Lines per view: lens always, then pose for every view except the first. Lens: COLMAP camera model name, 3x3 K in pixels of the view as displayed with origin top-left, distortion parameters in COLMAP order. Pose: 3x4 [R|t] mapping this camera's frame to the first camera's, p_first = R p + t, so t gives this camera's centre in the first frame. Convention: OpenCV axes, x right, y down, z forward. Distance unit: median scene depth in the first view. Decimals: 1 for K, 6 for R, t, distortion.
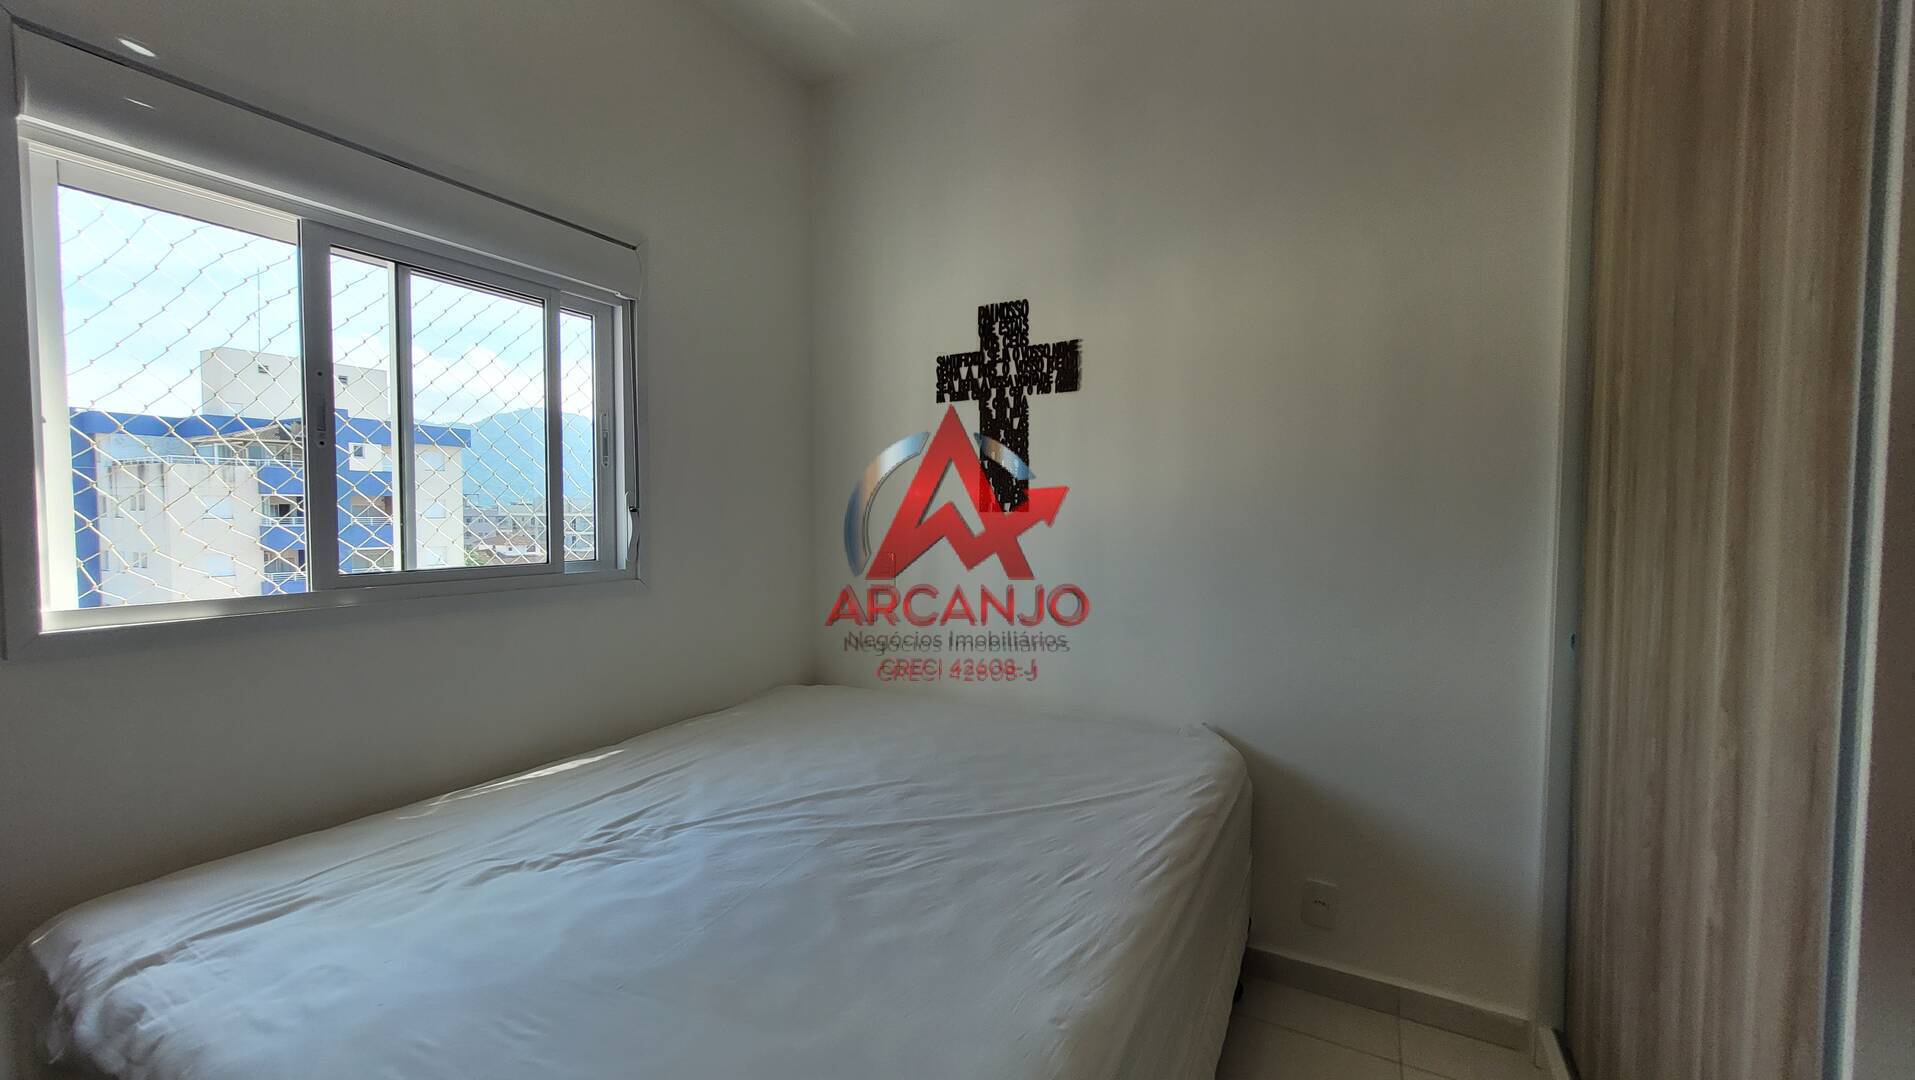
lens RADIAL K [[764.7, 0, 953.4], [0, 764.7, 543.0], [0, 0, 1]] dist [-0.000550, 0.002561]
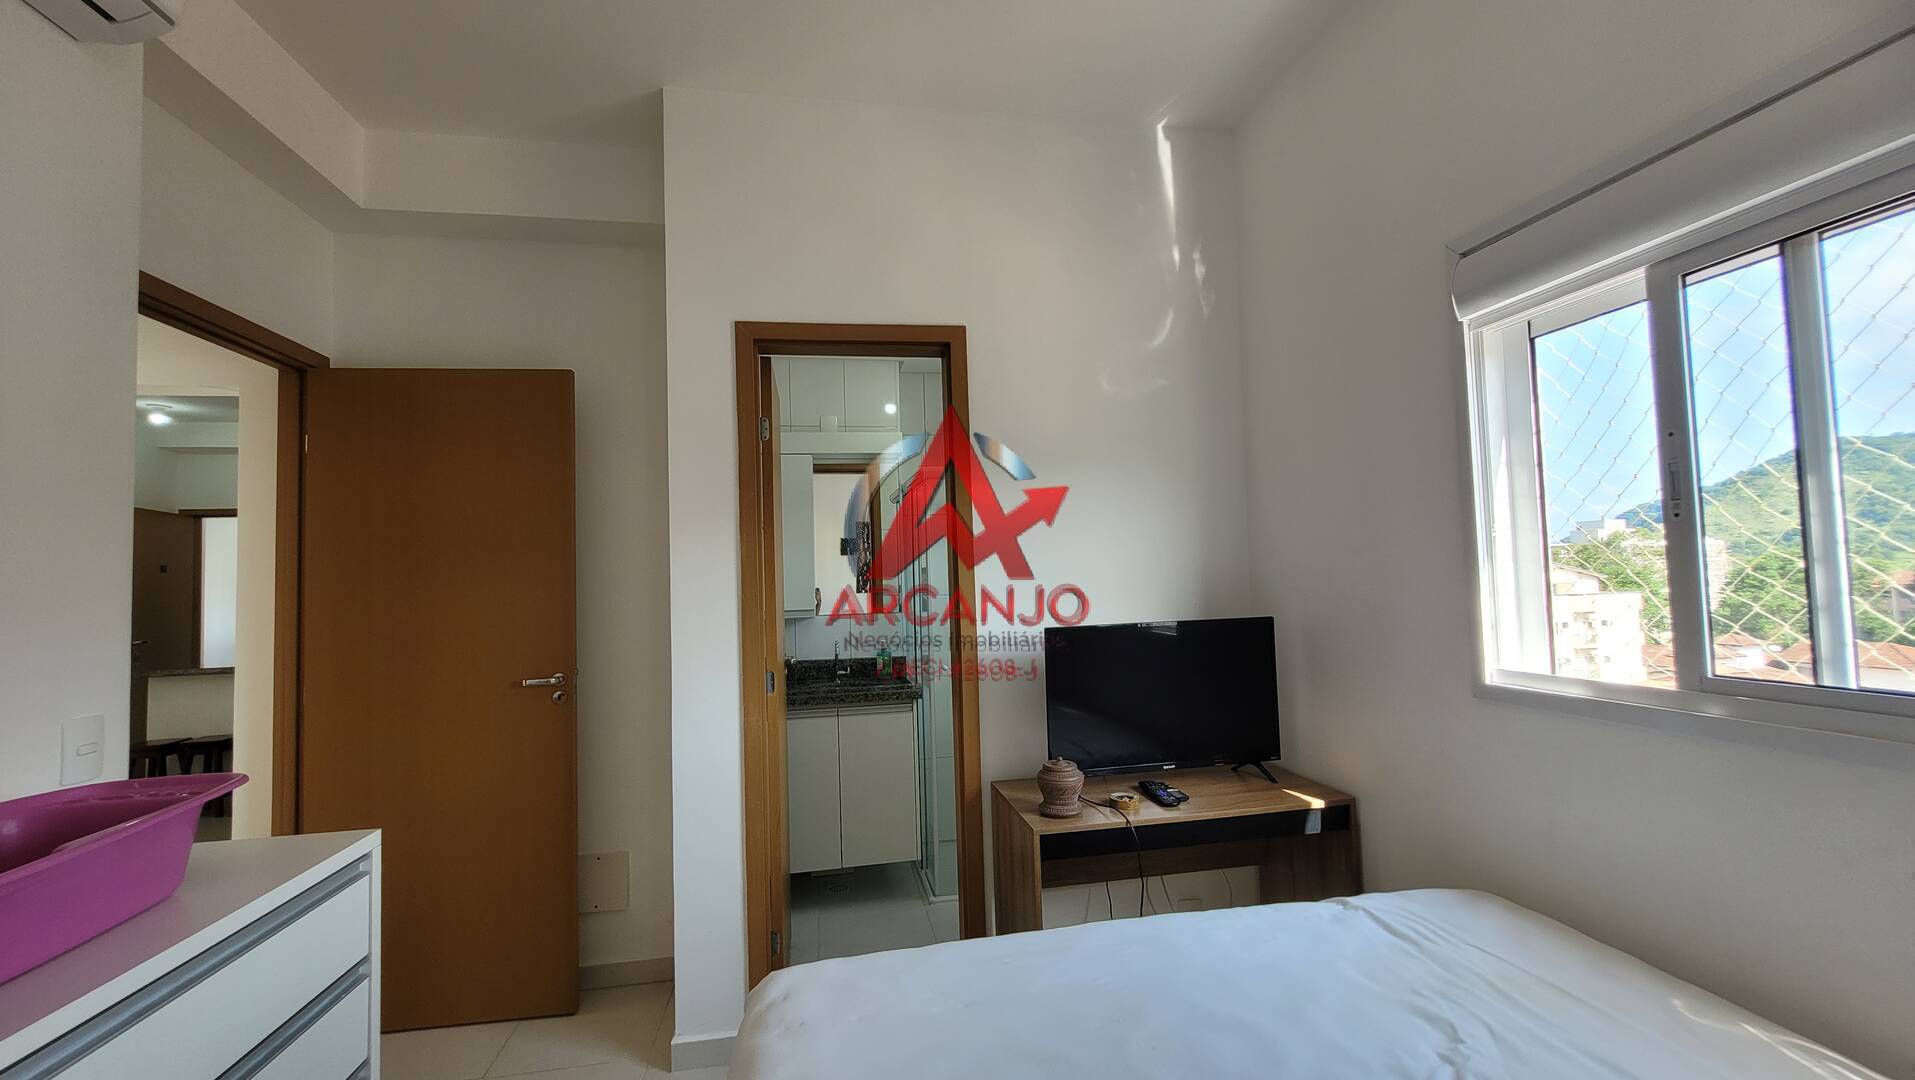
lens RADIAL K [[764.7, 0, 953.4], [0, 764.7, 543.0], [0, 0, 1]] dist [-0.000550, 0.002561]
pose [[-0.775970, -0.017085, -0.630538, 0.230664], [-0.002137, 0.999699, -0.024459, -0.054305], [0.630766, -0.017632, -0.775773, 0.805793]]
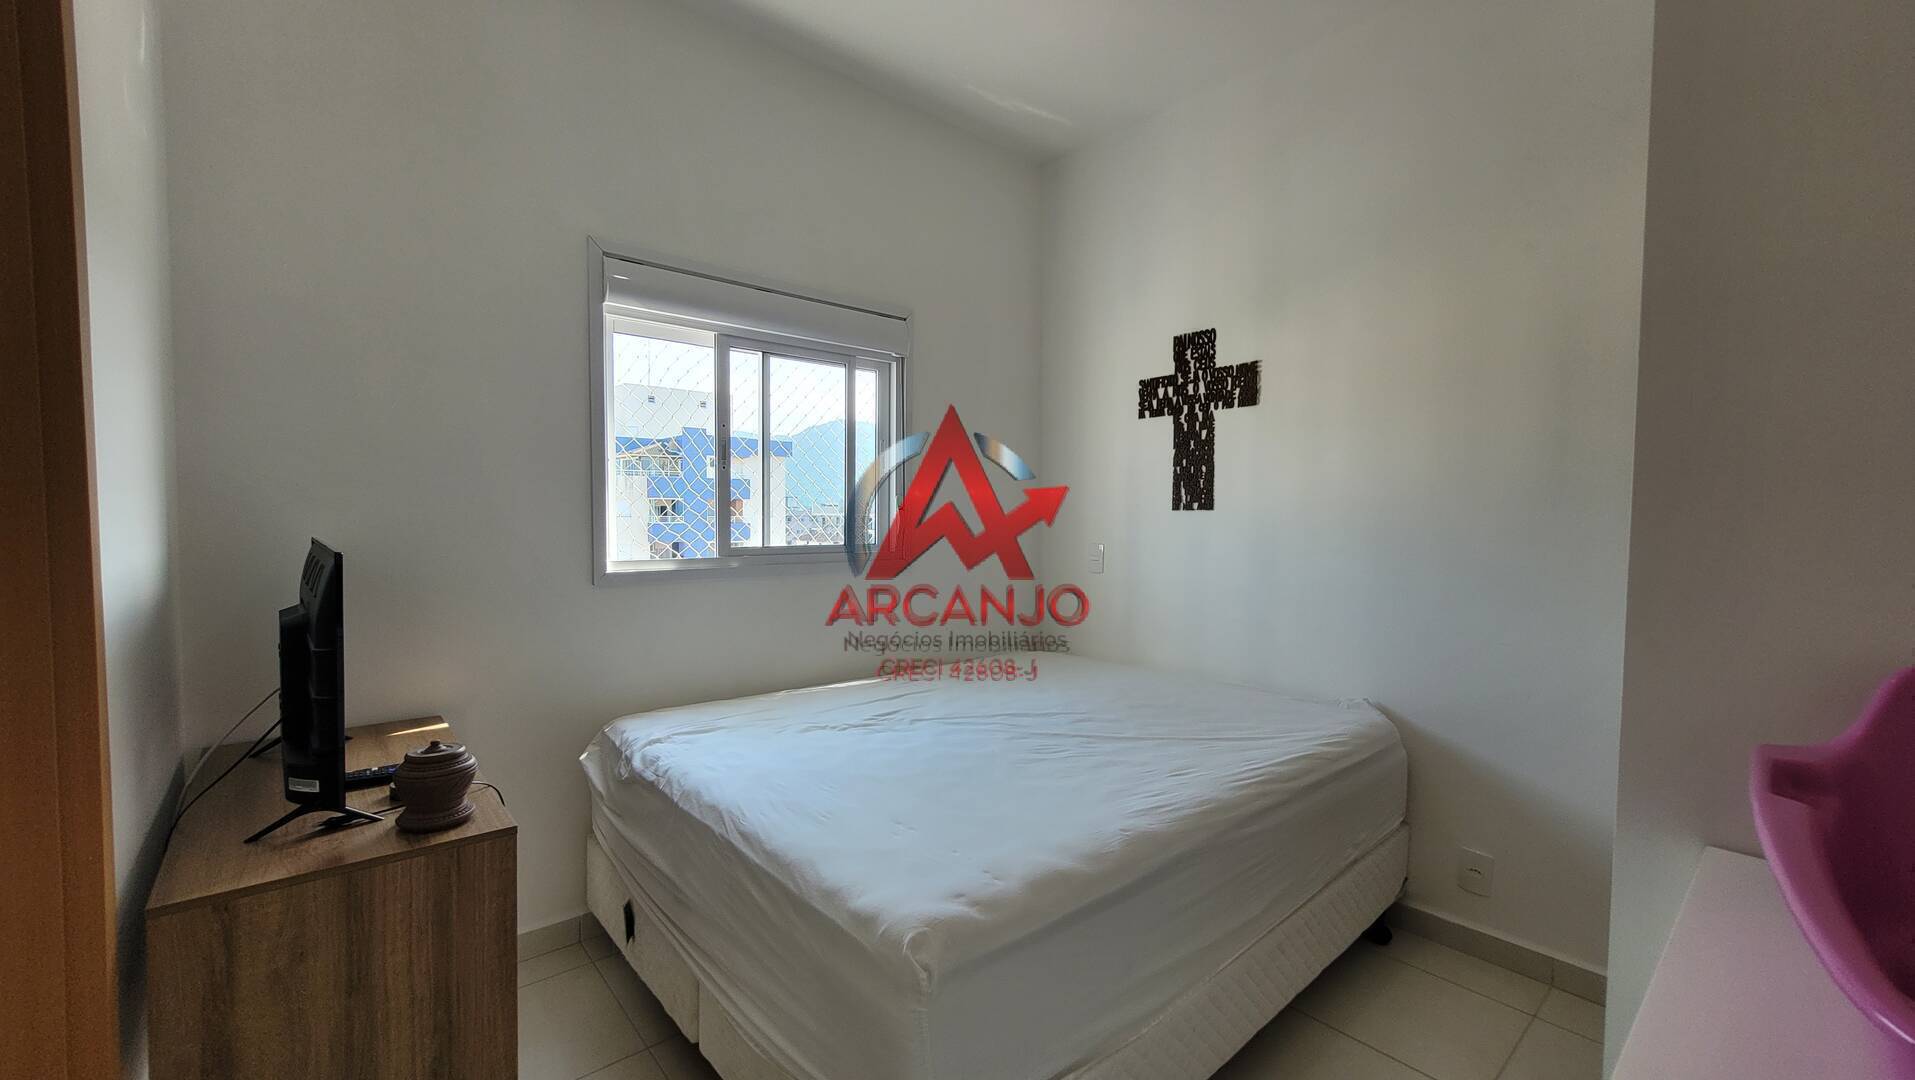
lens RADIAL K [[764.7, 0, 953.4], [0, 764.7, 543.0], [0, 0, 1]] dist [-0.000550, 0.002561]
pose [[0.937924, 0.015870, -0.346478, 0.147968], [-0.016200, 0.999867, 0.001943, 0.015209], [0.346463, 0.003791, 0.938056, -0.261012]]
